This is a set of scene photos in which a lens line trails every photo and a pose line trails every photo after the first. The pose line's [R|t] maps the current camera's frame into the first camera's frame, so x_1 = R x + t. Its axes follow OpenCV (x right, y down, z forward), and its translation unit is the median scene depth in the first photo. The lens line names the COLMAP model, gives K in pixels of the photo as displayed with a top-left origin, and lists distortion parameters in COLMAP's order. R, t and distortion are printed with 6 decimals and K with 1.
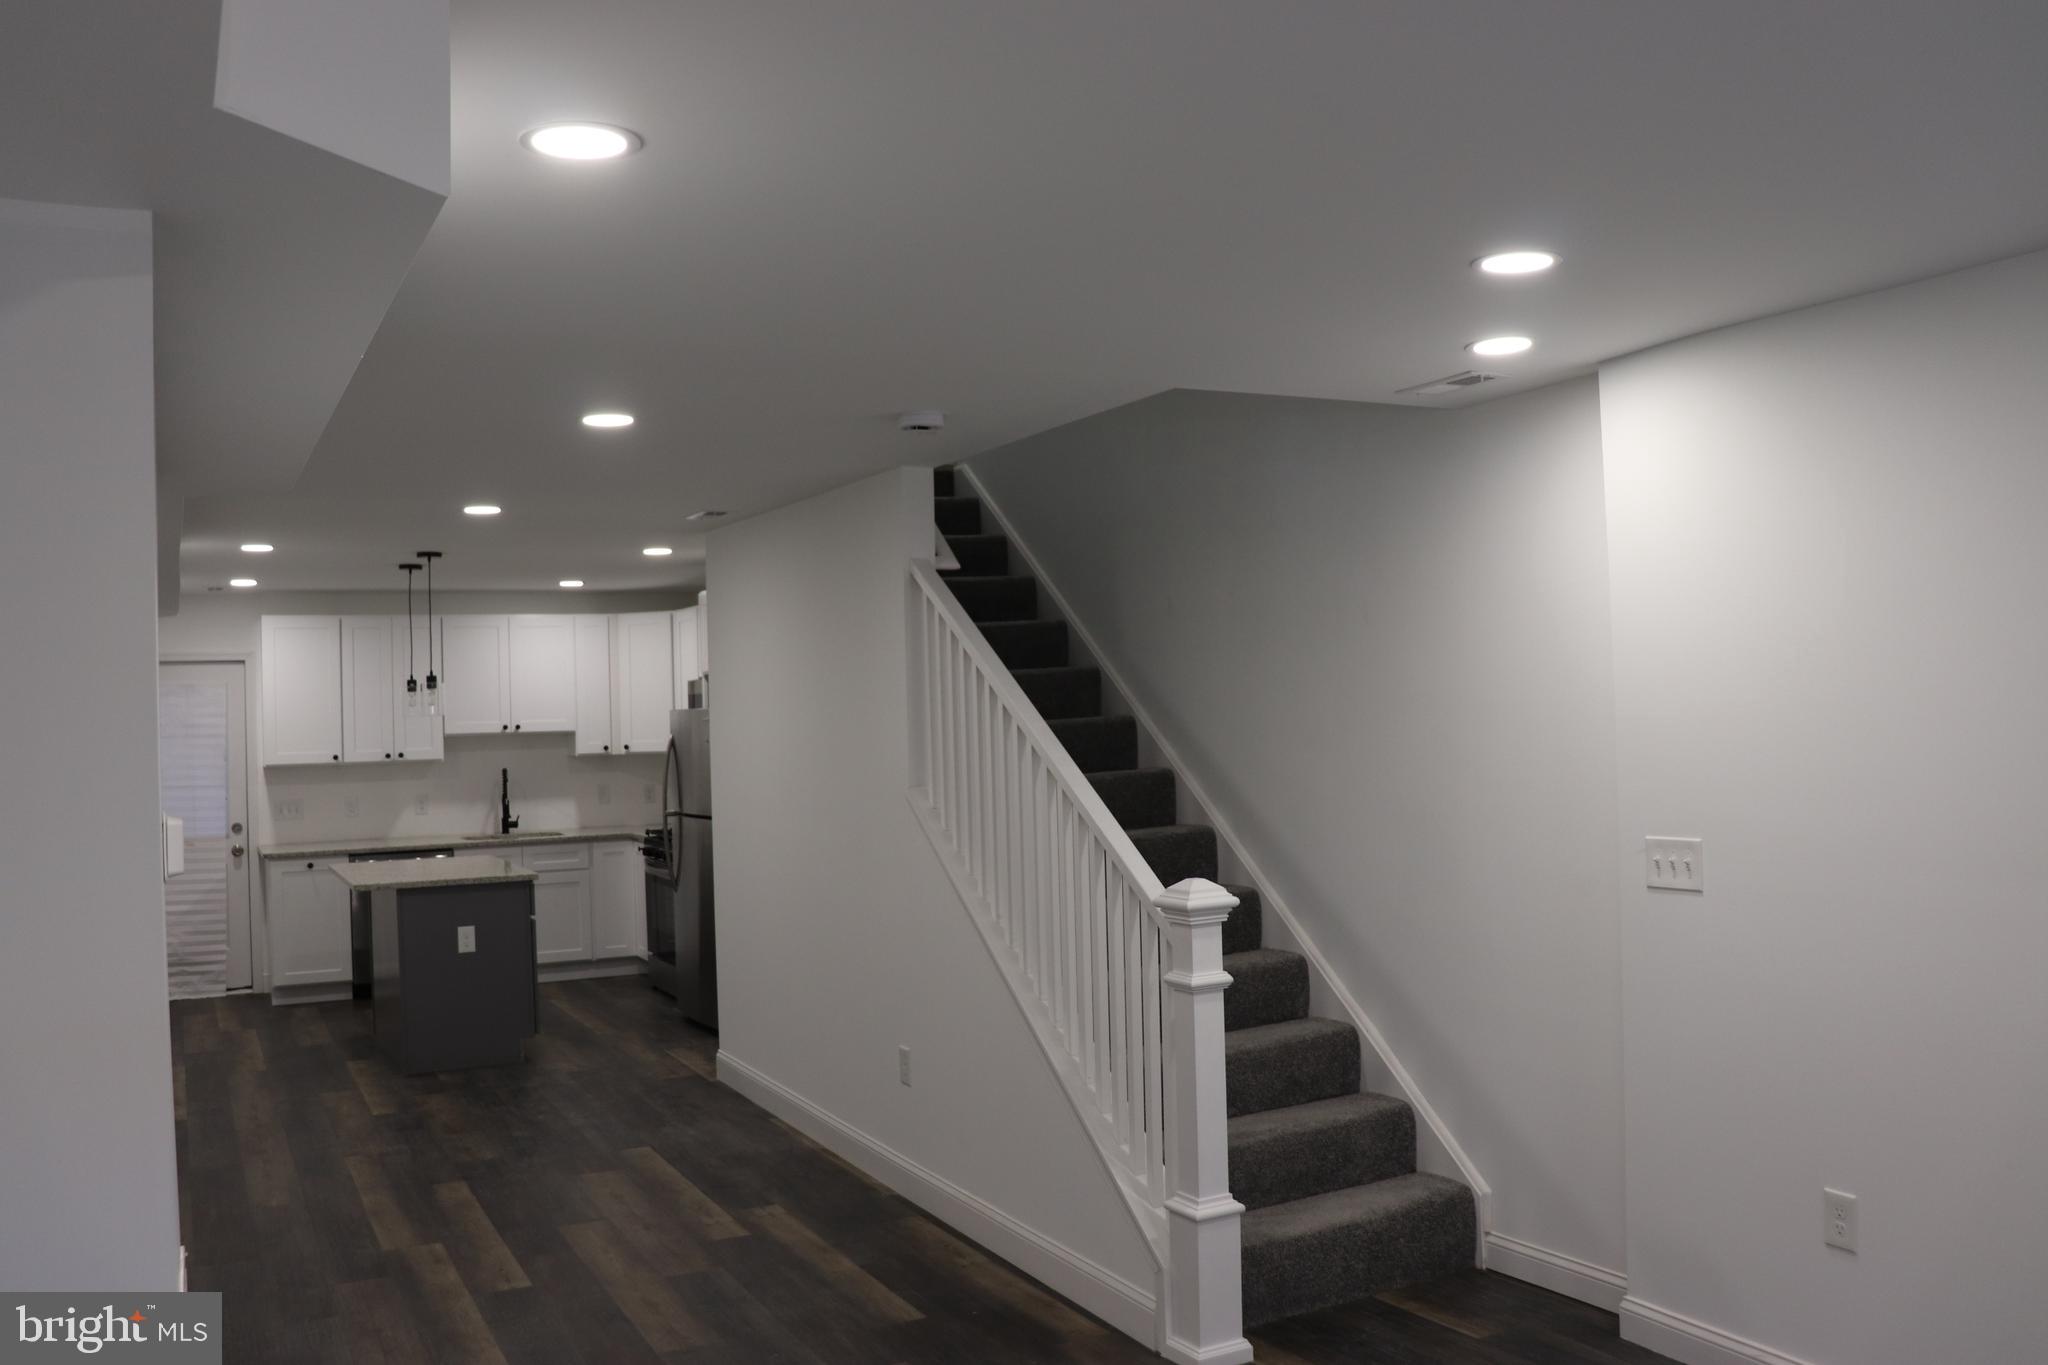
lens RADIAL K [[1677.1, 0, 1024.0], [0, 1677.1, 682.5], [0, 0, 1]] dist [-0.178966, 0.162677]
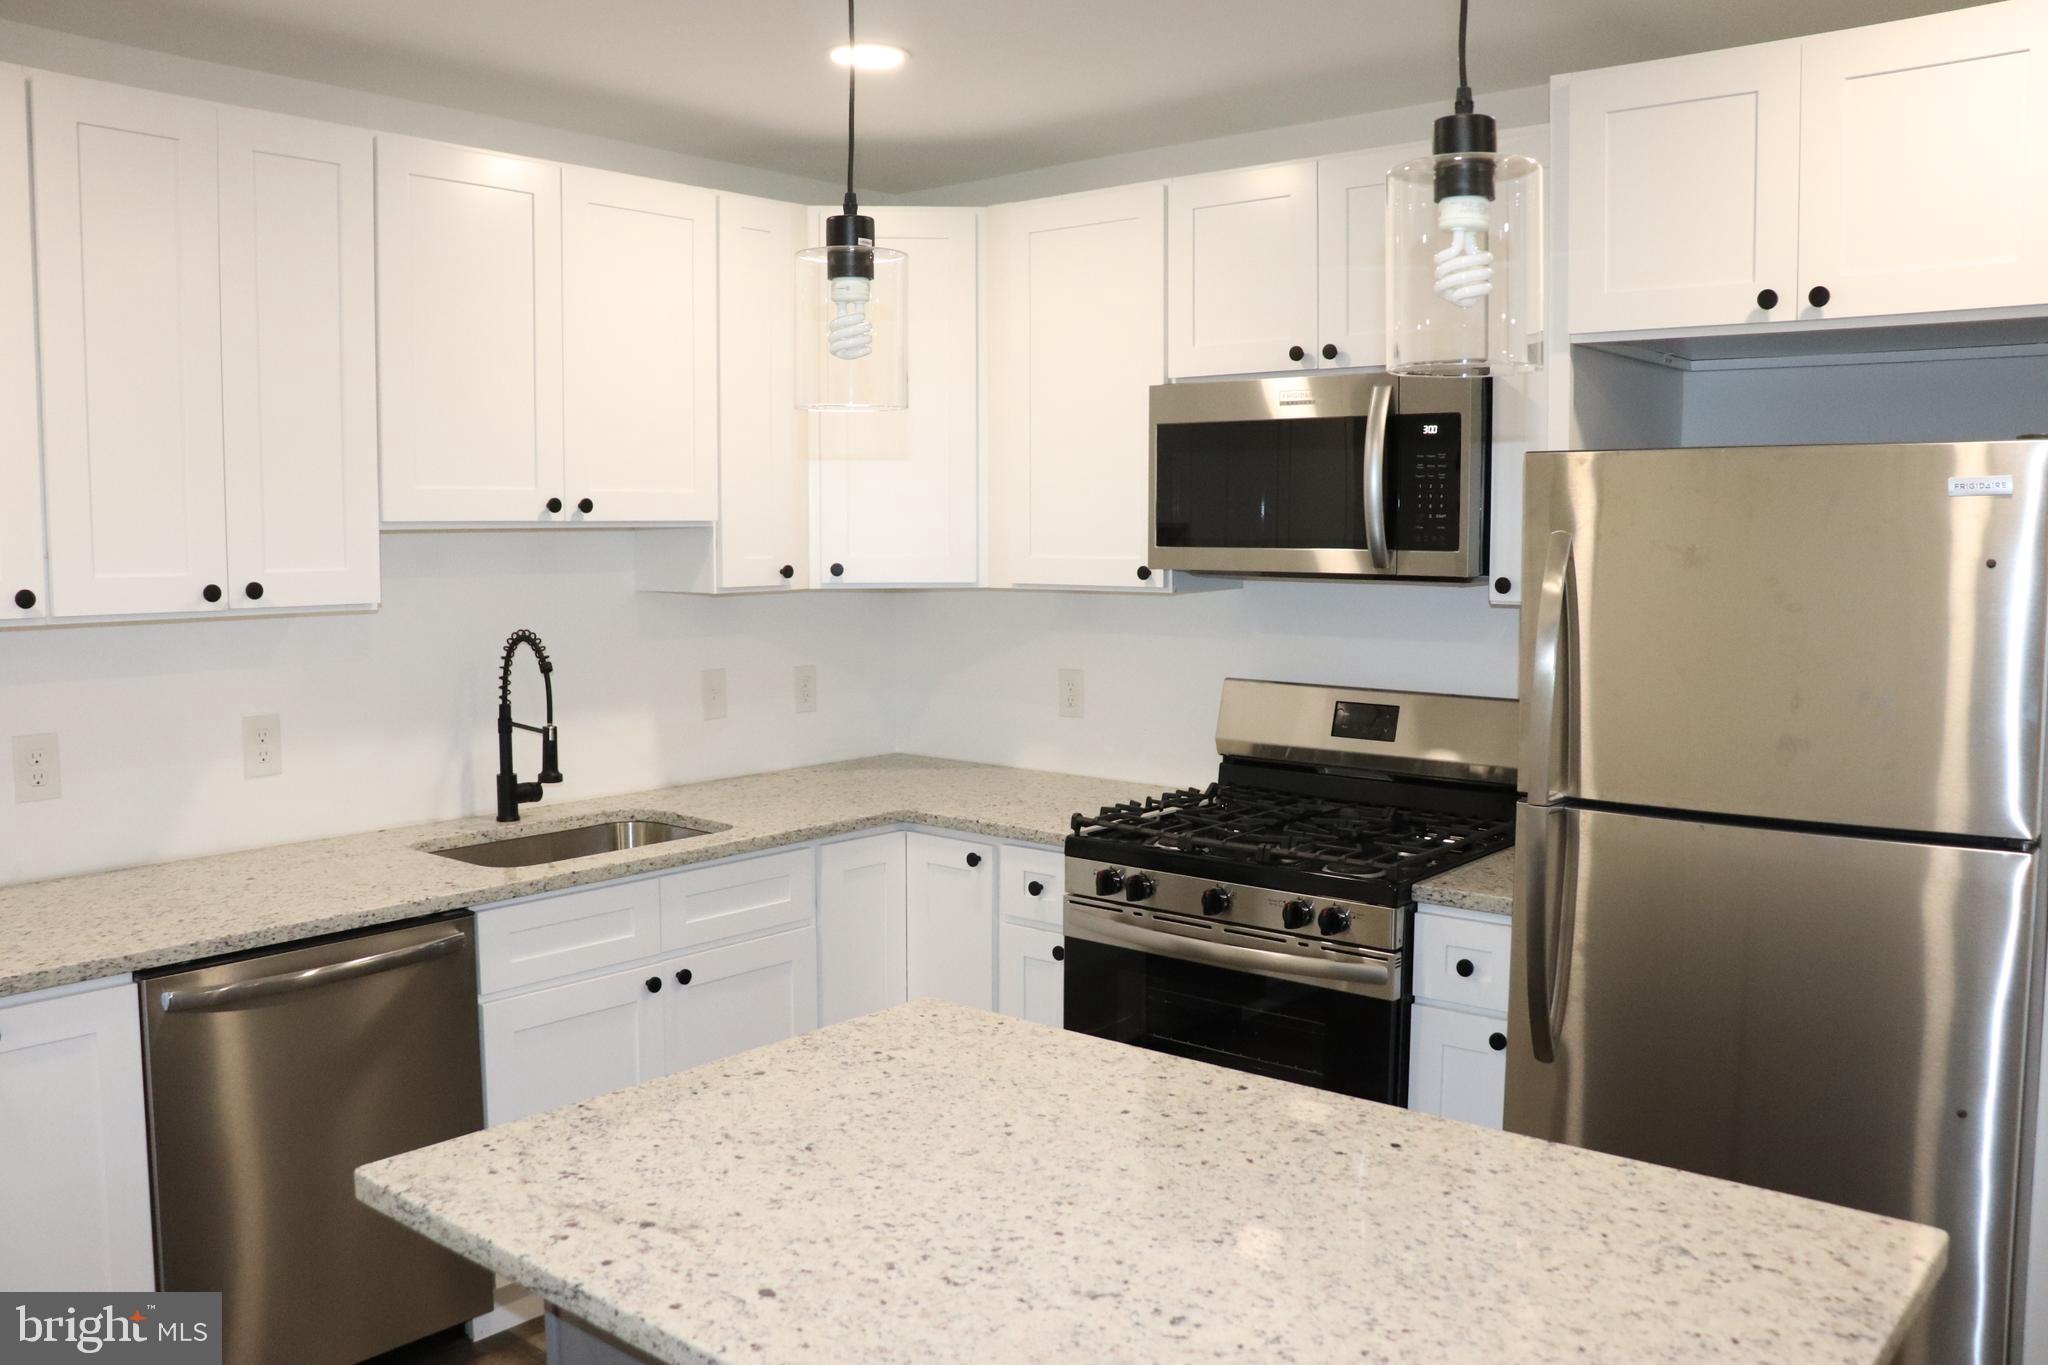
lens RADIAL K [[1677.1, 0, 1024.0], [0, 1677.1, 682.5], [0, 0, 1]] dist [-0.178966, 0.162677]
pose [[0.925077, -0.007105, 0.379714, -0.527980], [-0.031690, 0.994894, 0.095820, 0.041842], [-0.378456, -0.100674, 0.920128, 0.991405]]
